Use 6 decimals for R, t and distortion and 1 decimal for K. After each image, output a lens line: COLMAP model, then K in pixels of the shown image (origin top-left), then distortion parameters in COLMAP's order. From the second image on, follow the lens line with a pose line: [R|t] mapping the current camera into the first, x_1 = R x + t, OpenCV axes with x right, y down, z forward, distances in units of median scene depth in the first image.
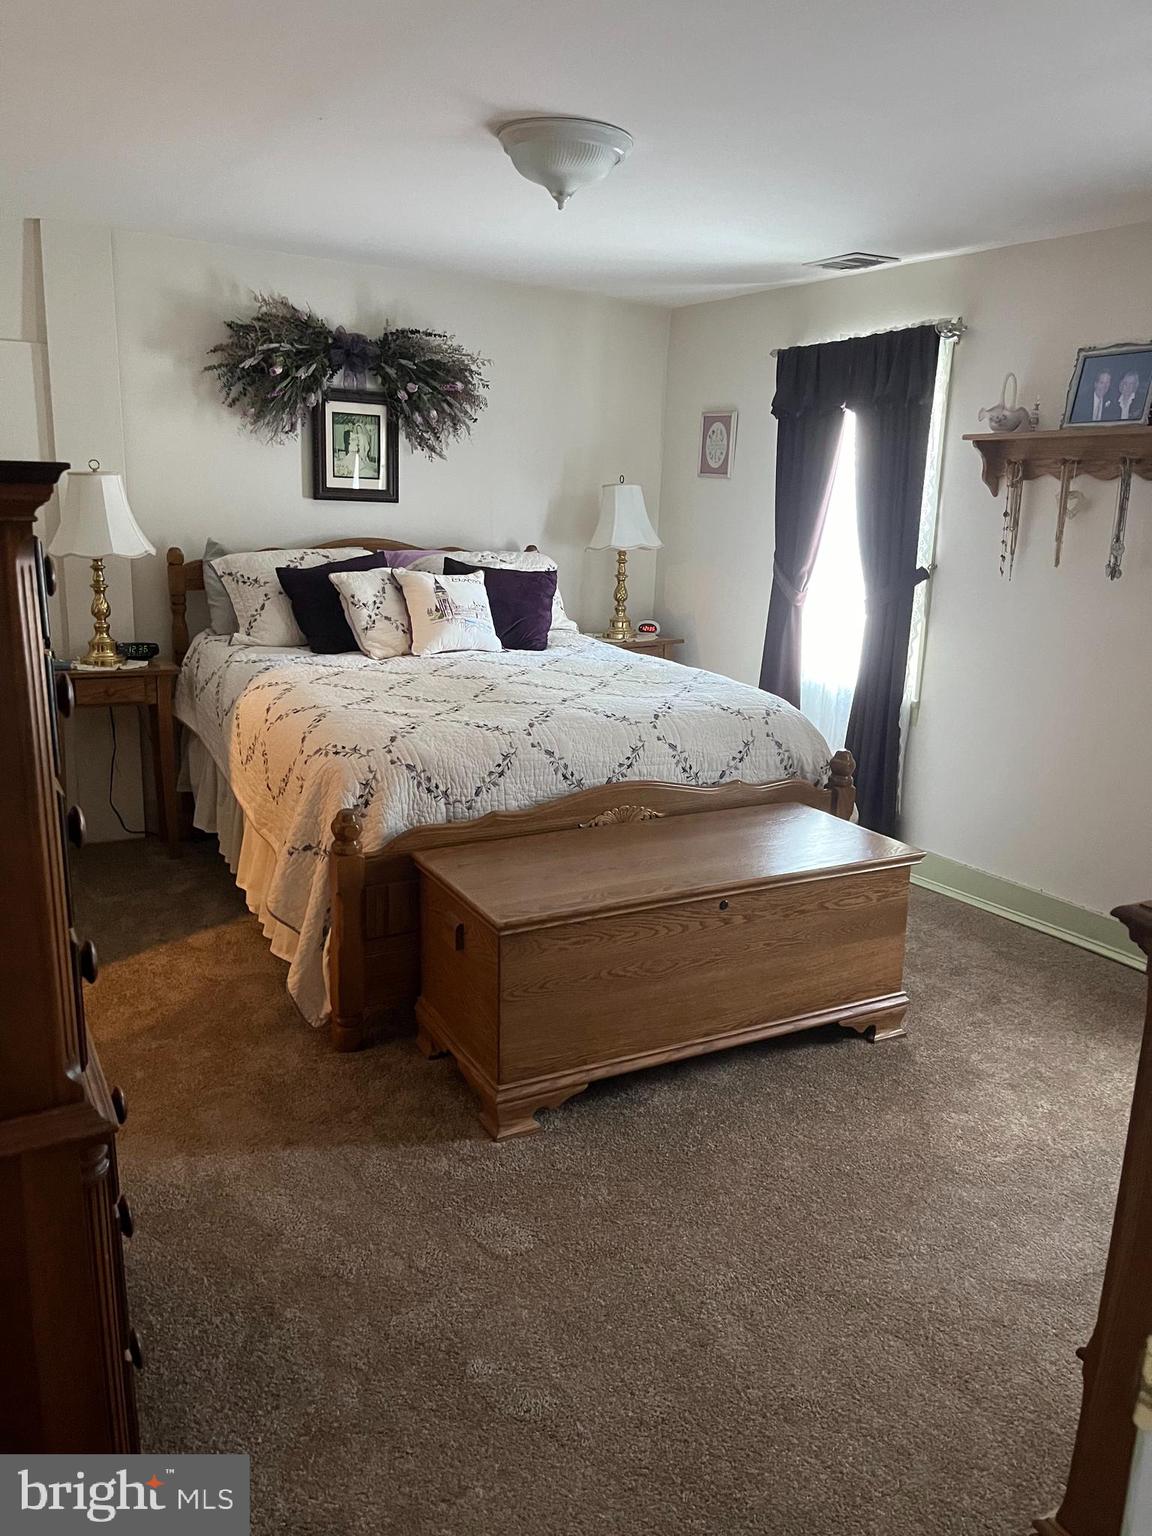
lens RADIAL K [[1160.4, 0, 576.8], [0, 1160.4, 769.8], [0, 0, 1]] dist [0.001039, -0.004009]
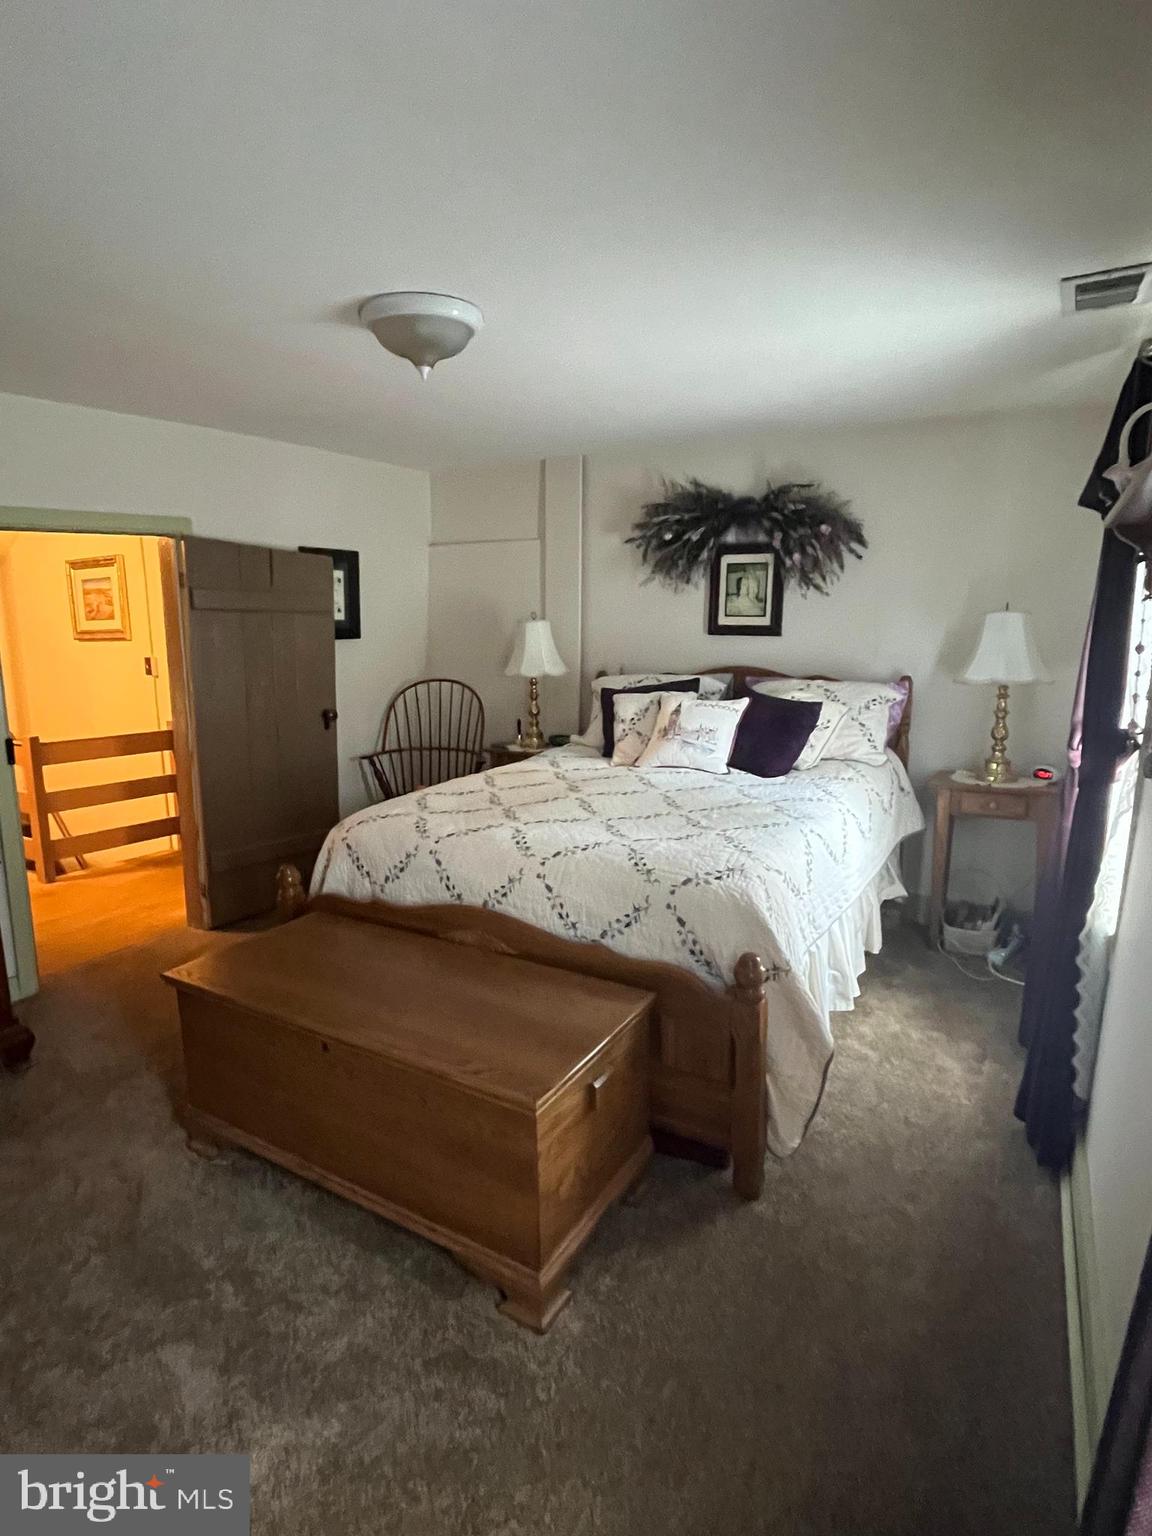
lens RADIAL K [[792.3, 0, 576.2], [0, 792.3, 771.9], [0, 0, 1]] dist [0.000041, 0.000120]
pose [[0.522485, 0.131350, -0.842470, 0.440647], [-0.176088, 0.983386, 0.044114, -0.102555], [0.834268, 0.125299, 0.536934, 0.451518]]
